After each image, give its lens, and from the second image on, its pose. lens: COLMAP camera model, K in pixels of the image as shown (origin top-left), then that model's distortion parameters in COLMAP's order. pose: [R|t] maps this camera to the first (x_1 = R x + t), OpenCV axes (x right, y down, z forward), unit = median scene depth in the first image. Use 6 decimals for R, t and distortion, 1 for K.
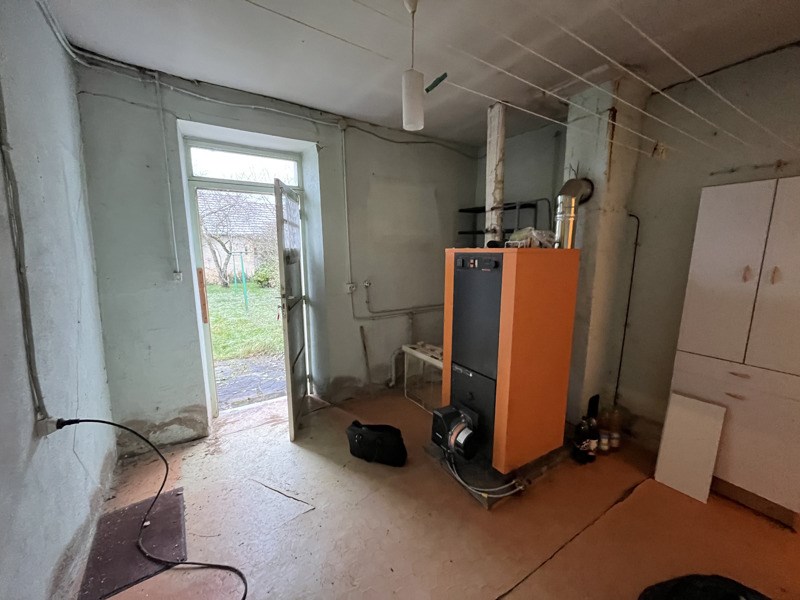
lens RADIAL K [[317.1, 0, 400.0], [0, 317.1, 300.0], [0, 0, 1]] dist [0.000042, -0.000010]
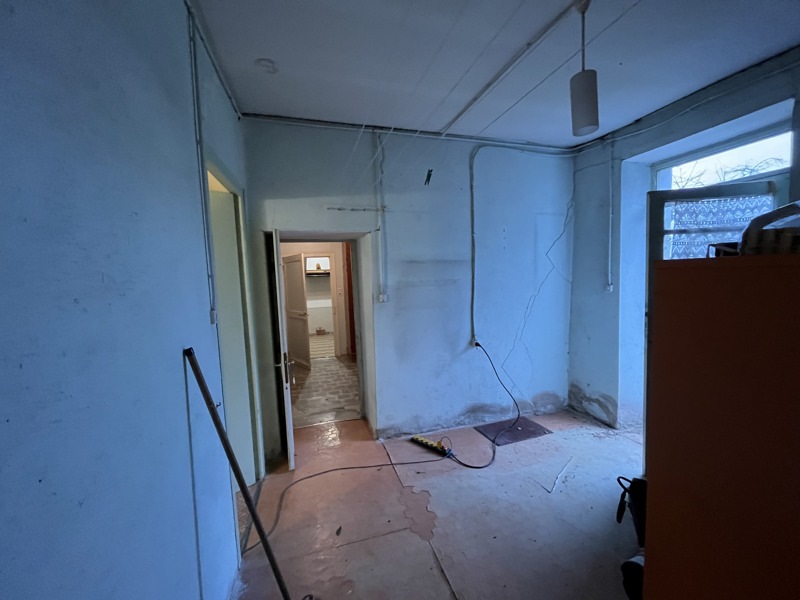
lens RADIAL K [[317.1, 0, 400.0], [0, 317.1, 300.0], [0, 0, 1]] dist [0.000042, -0.000010]
pose [[-0.243516, 0.086403, -0.966041, 0.690820], [-0.113730, 0.986609, 0.116912, -0.077504], [0.963206, 0.138338, -0.230429, 0.489965]]
